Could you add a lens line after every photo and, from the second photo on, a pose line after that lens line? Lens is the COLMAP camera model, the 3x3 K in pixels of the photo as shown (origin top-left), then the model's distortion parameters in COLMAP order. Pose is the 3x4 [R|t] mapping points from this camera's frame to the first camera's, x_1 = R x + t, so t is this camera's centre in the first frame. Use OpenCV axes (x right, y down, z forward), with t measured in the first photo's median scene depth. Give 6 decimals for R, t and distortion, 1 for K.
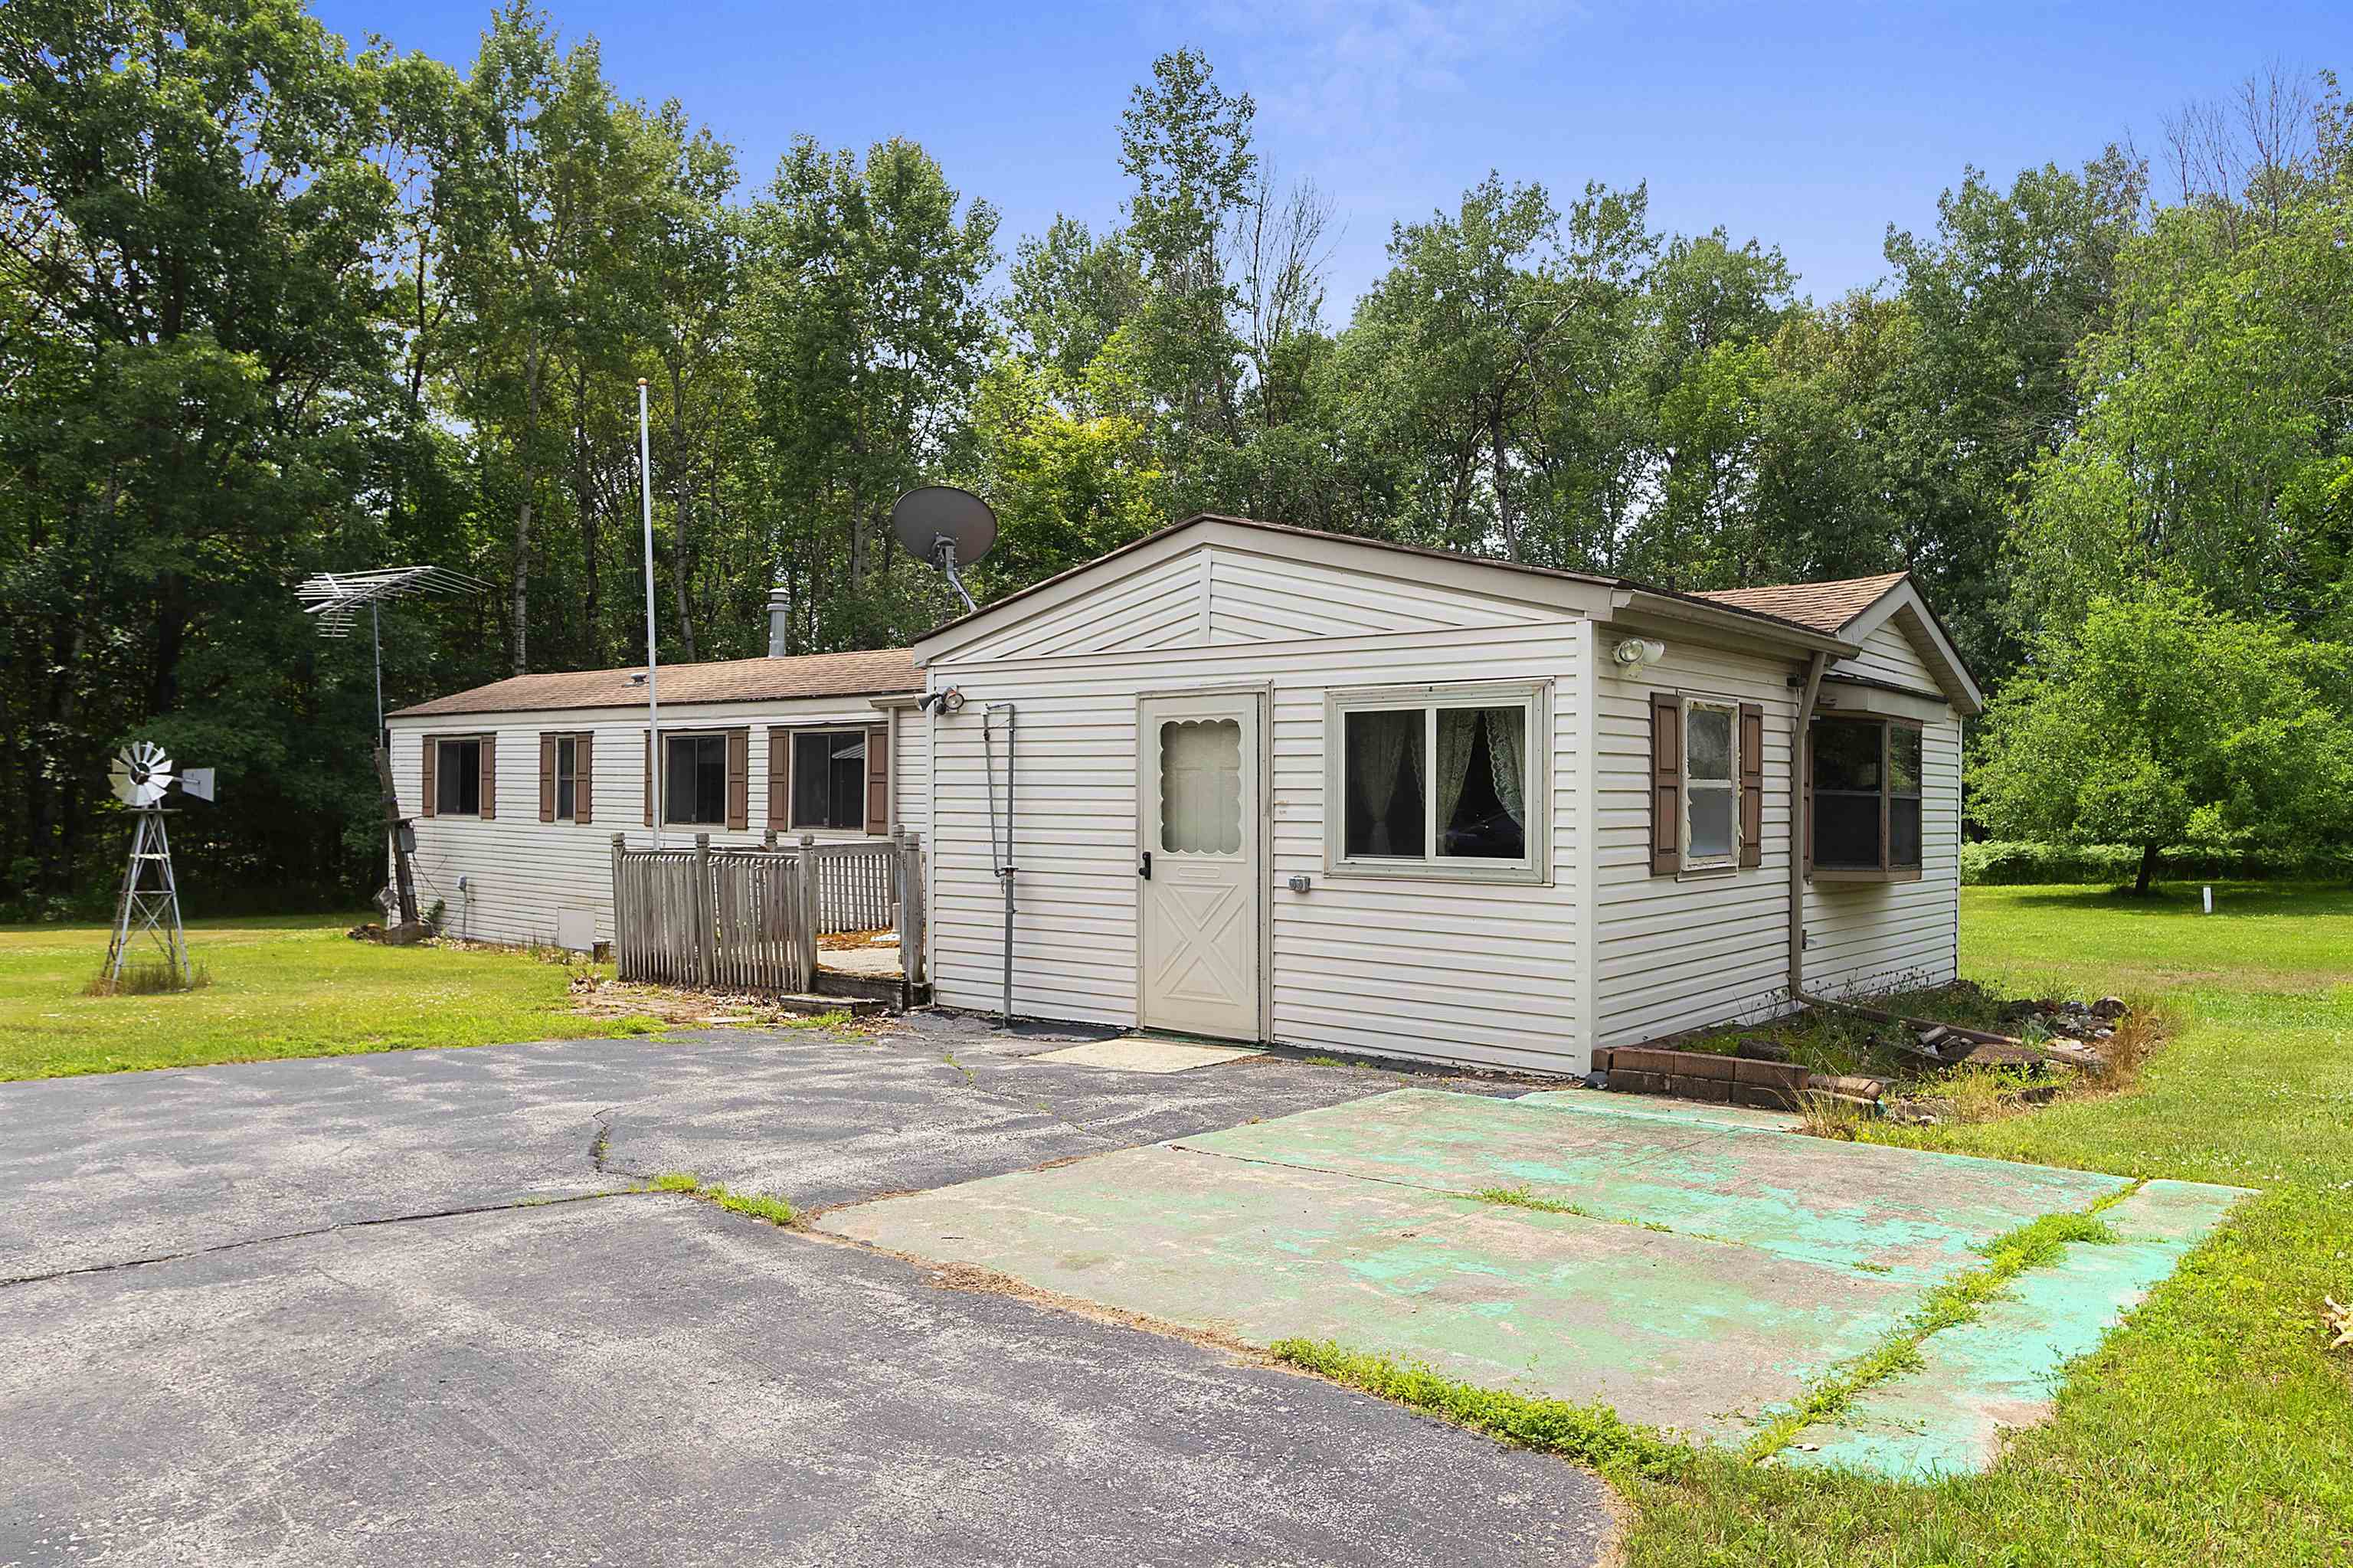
lens RADIAL K [[1633.3, 0, 1173.7], [0, 1633.3, 779.4], [0, 0, 1]] dist [0.002651, -0.005102]
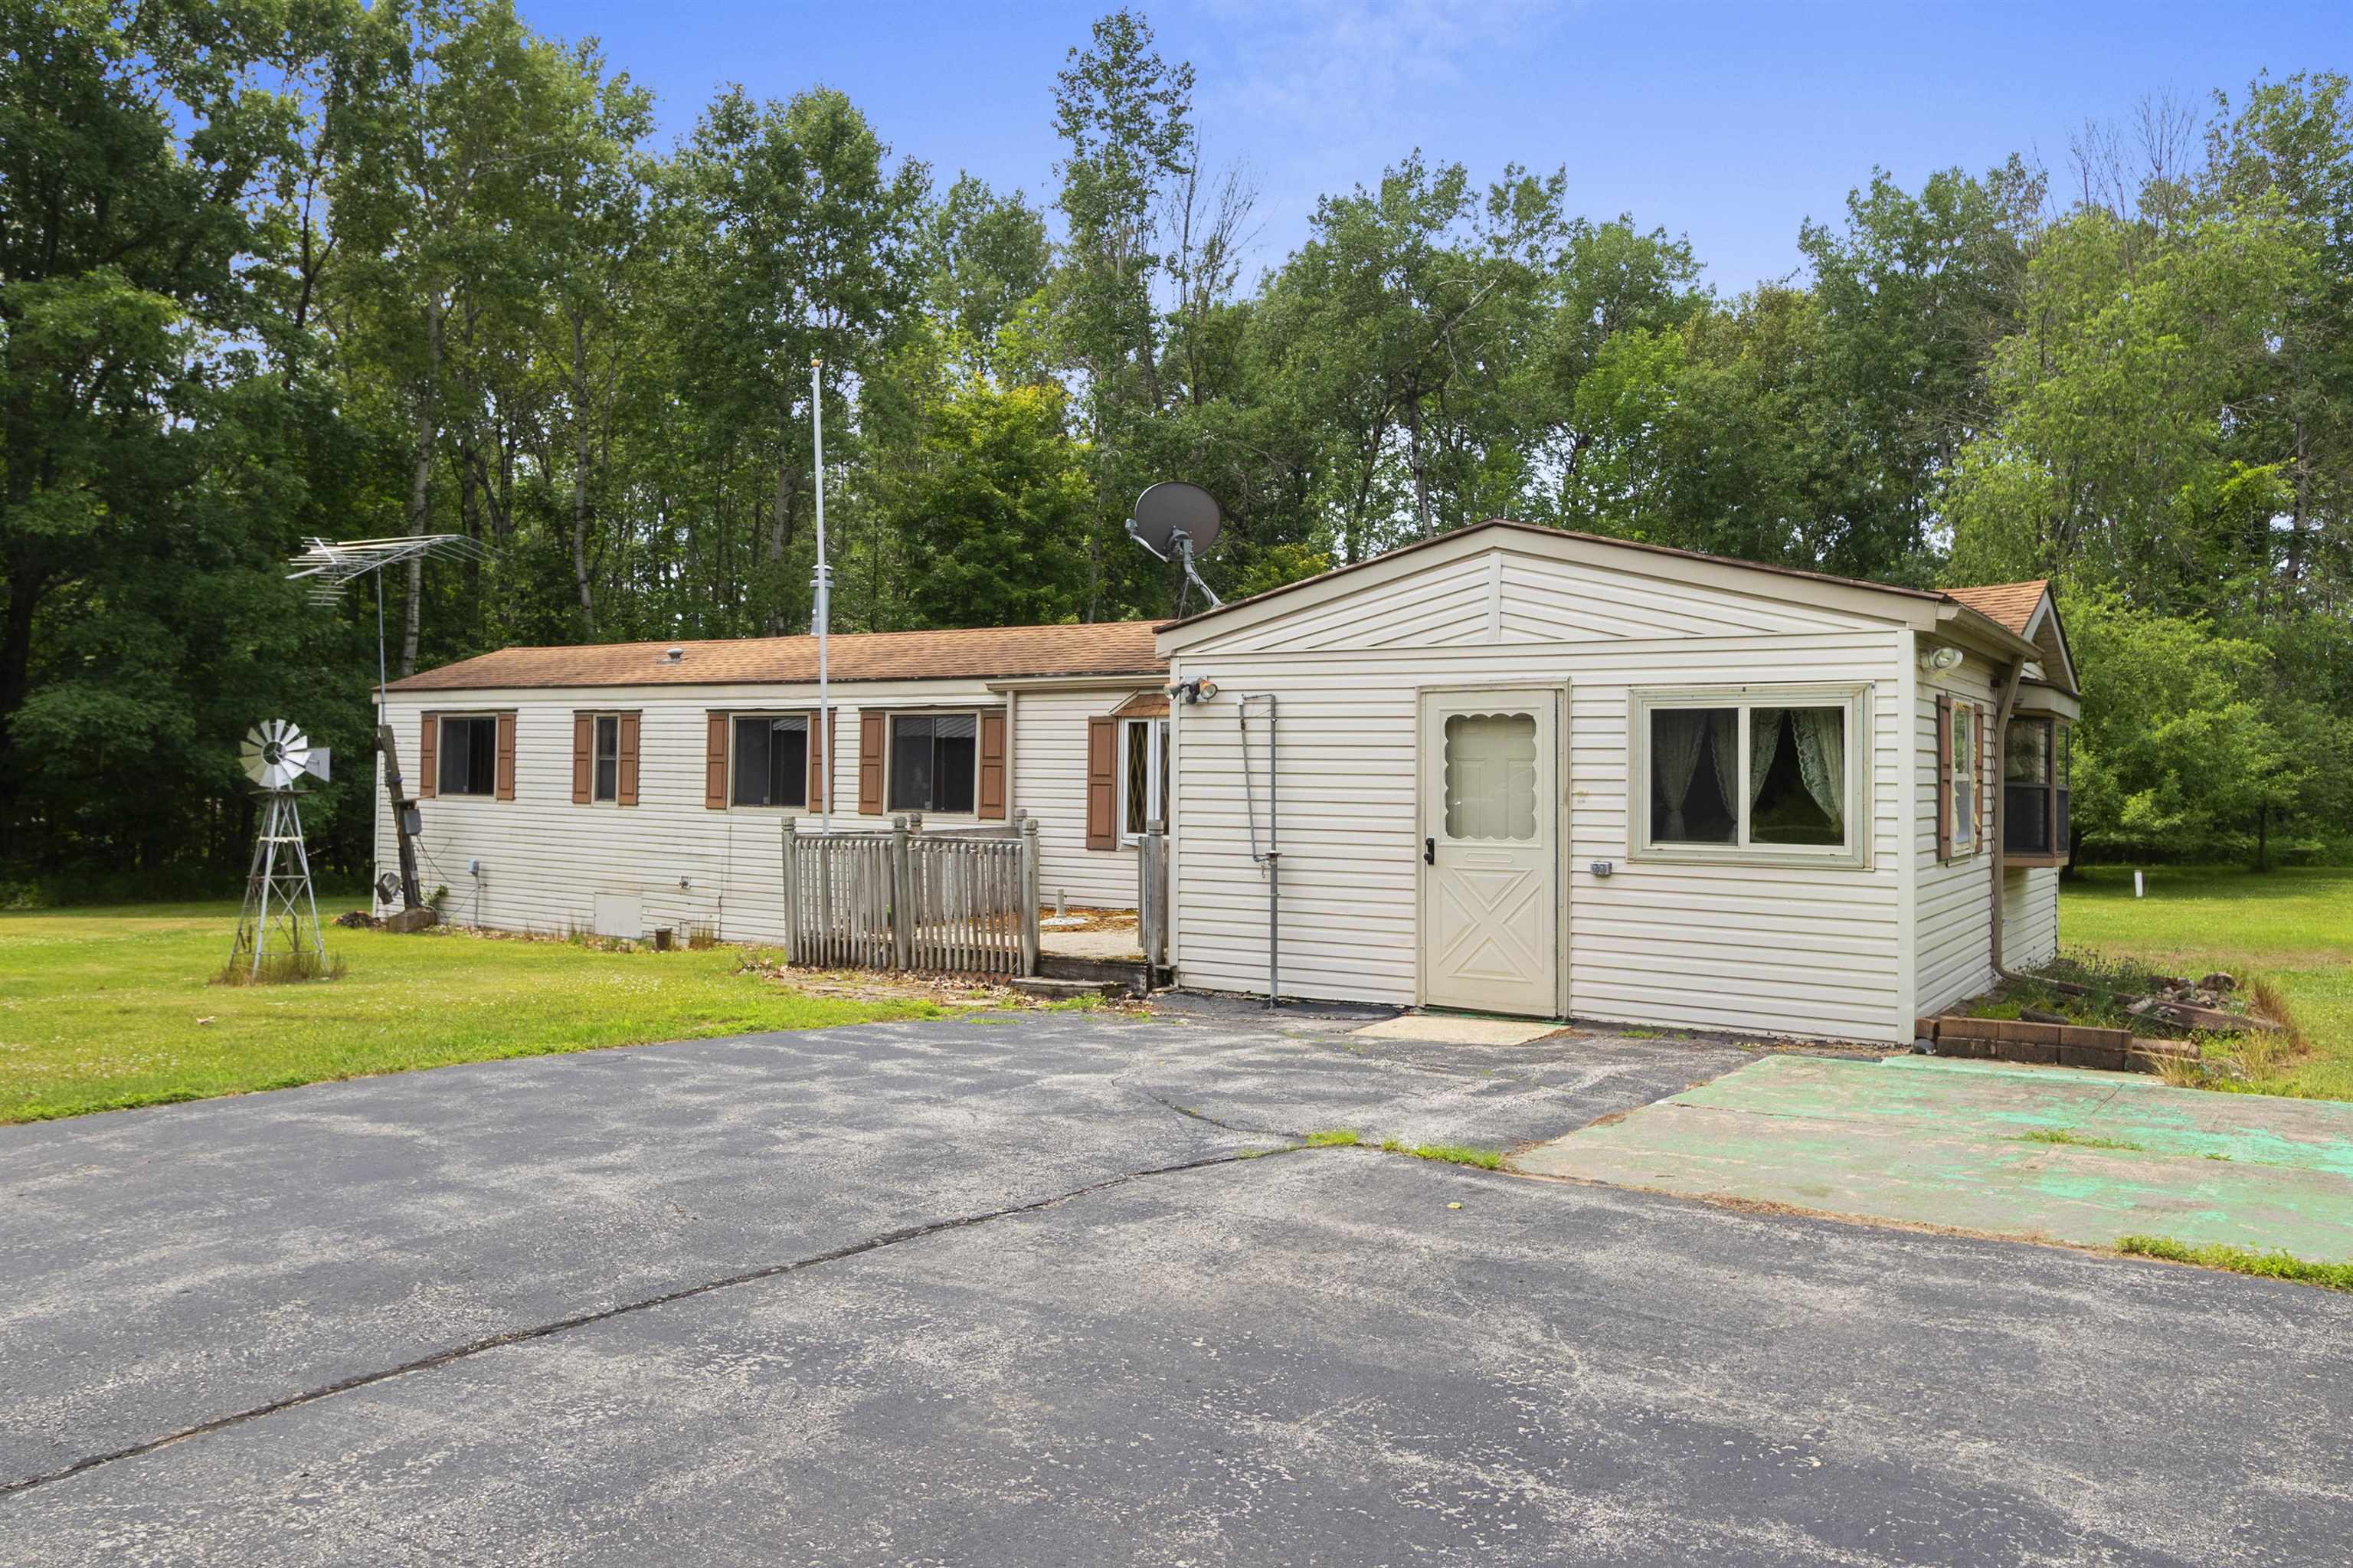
lens RADIAL K [[1719.8, 0, 1179.0], [0, 1719.8, 732.9], [0, 0, 1]] dist [0.001656, 0.006275]
pose [[0.994067, 0.008771, 0.108414, -0.143596], [-0.007157, 0.999858, -0.015270, -0.002580], [-0.108533, 0.014404, 0.993988, -0.041176]]
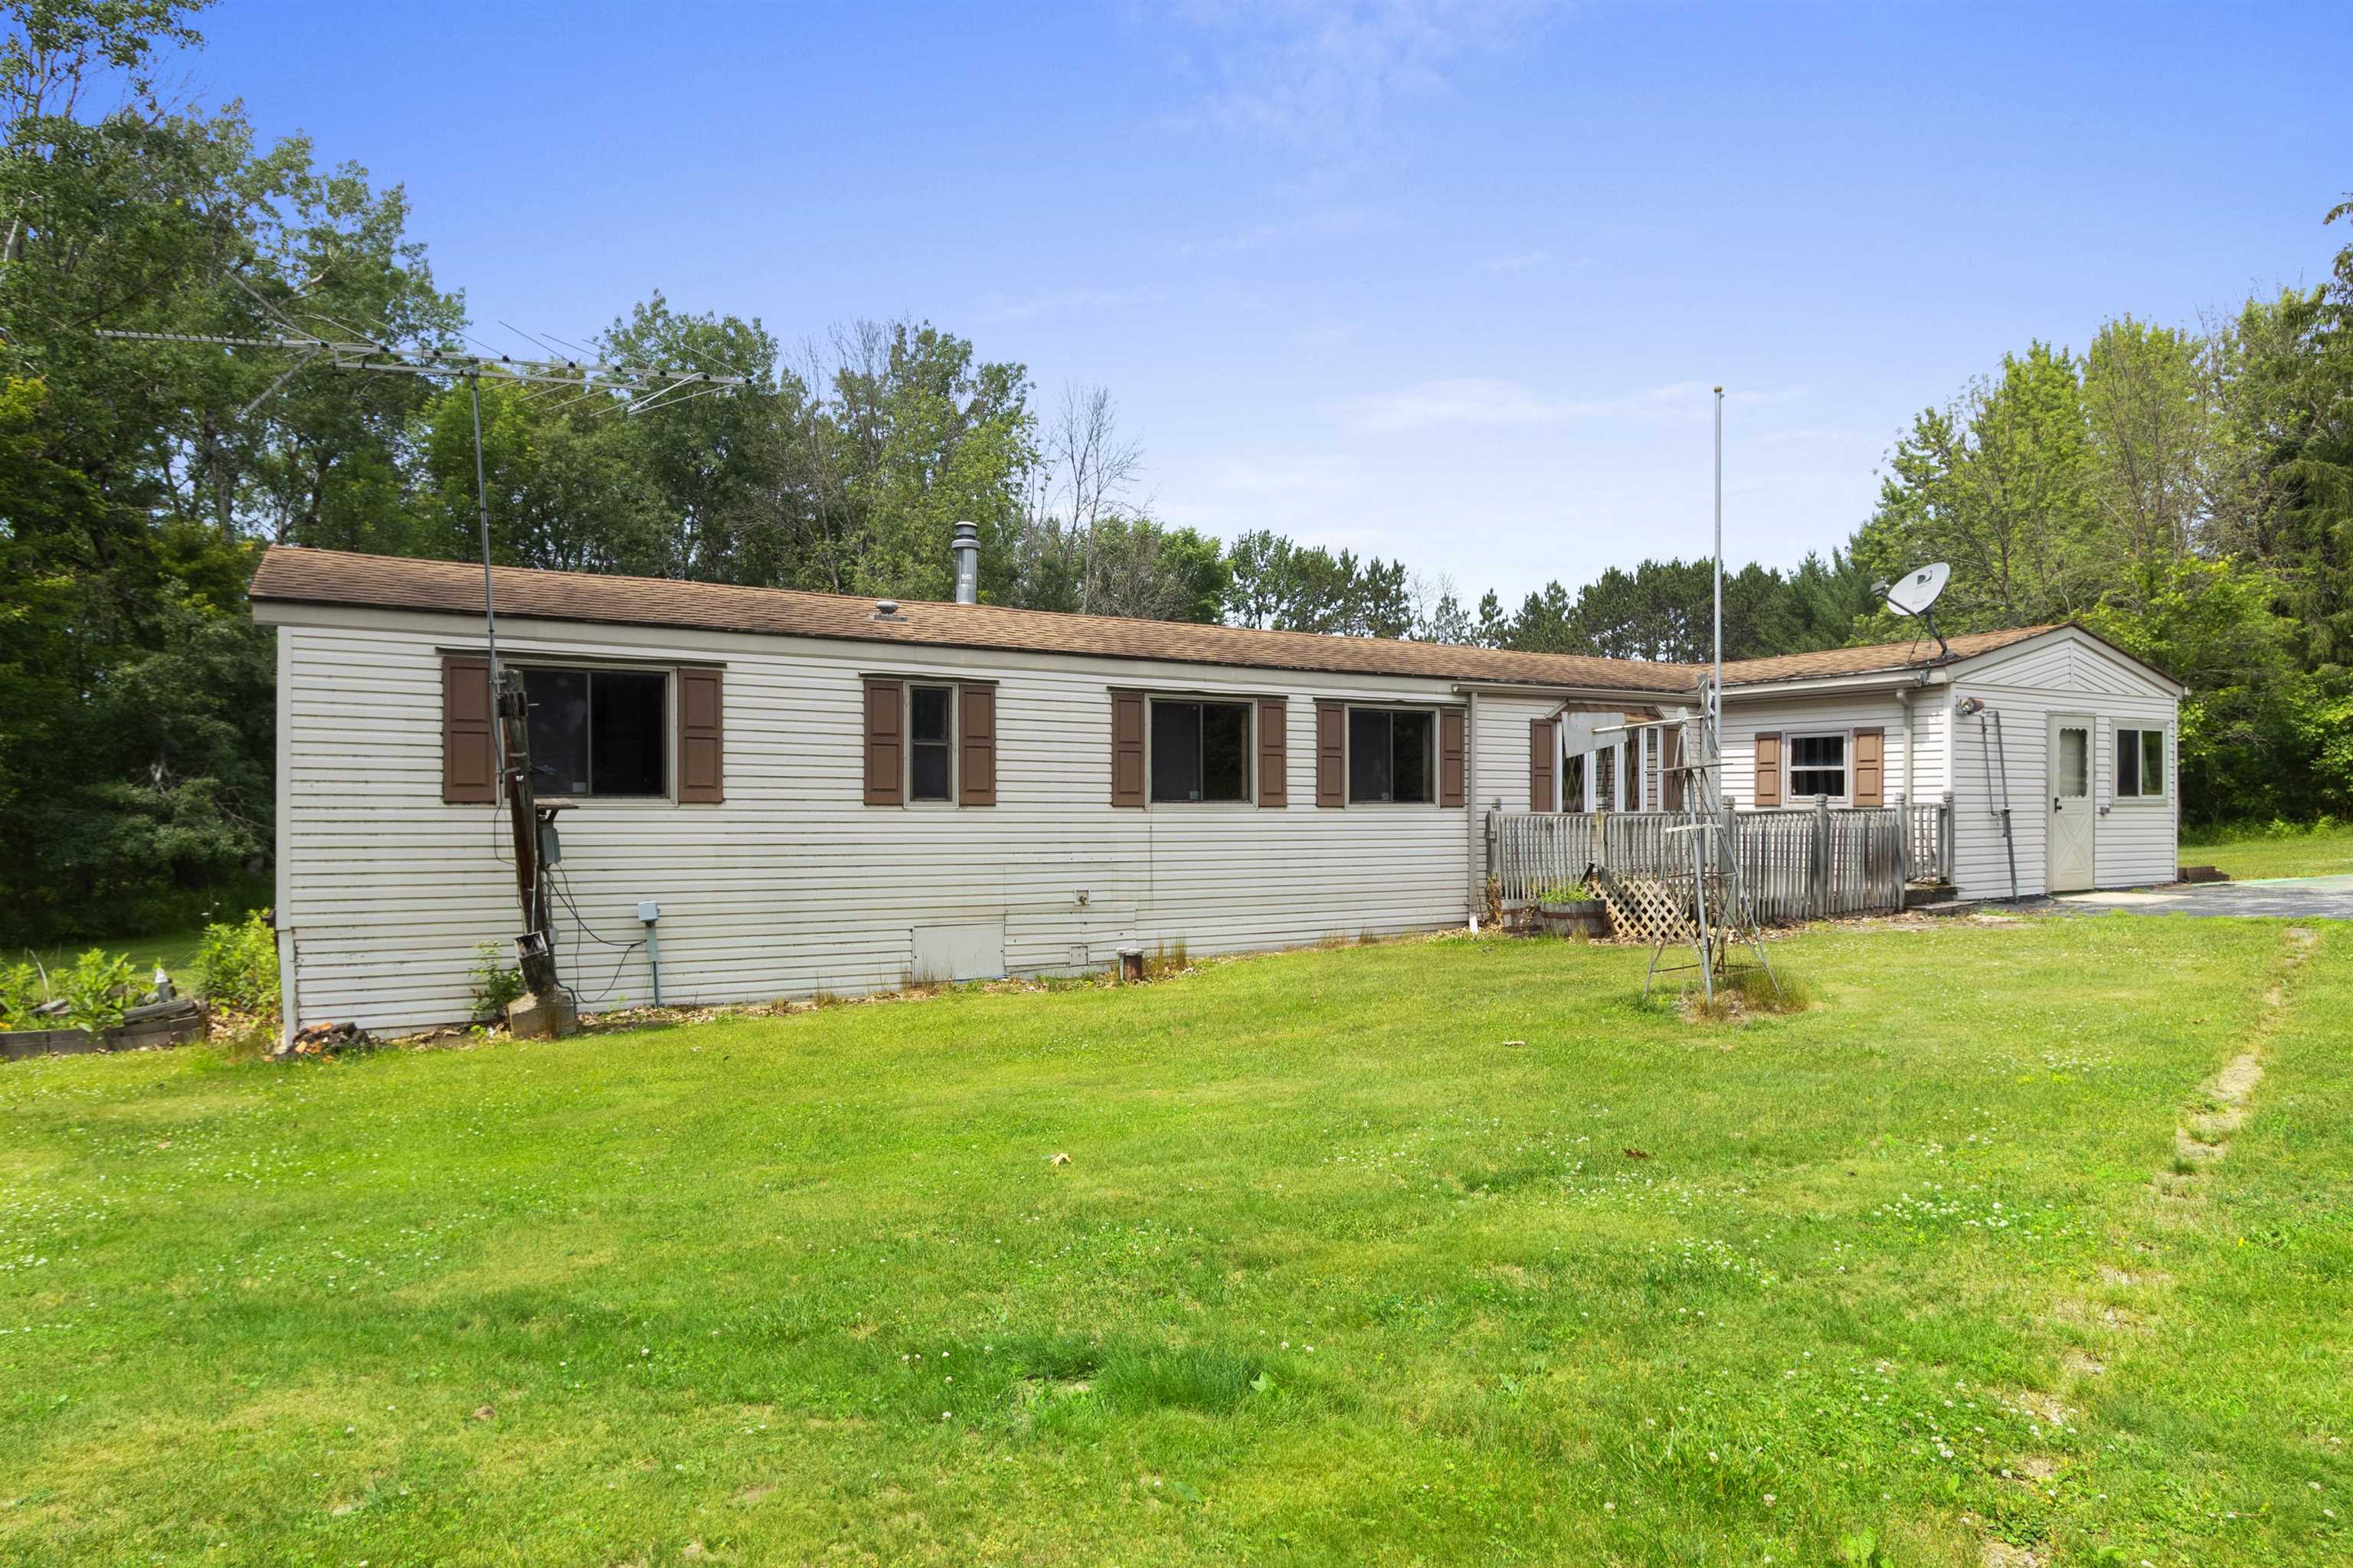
lens RADIAL K [[1348.0, 0, 1179.1], [0, 1348.0, 809.4], [0, 0, 1]] dist [0.003026, 0.000326]
pose [[0.334023, -0.004130, 0.942556, -0.866091], [-0.000573, 0.999989, 0.004584, 0.024639], [-0.942565, -0.002072, 0.334017, 0.687029]]
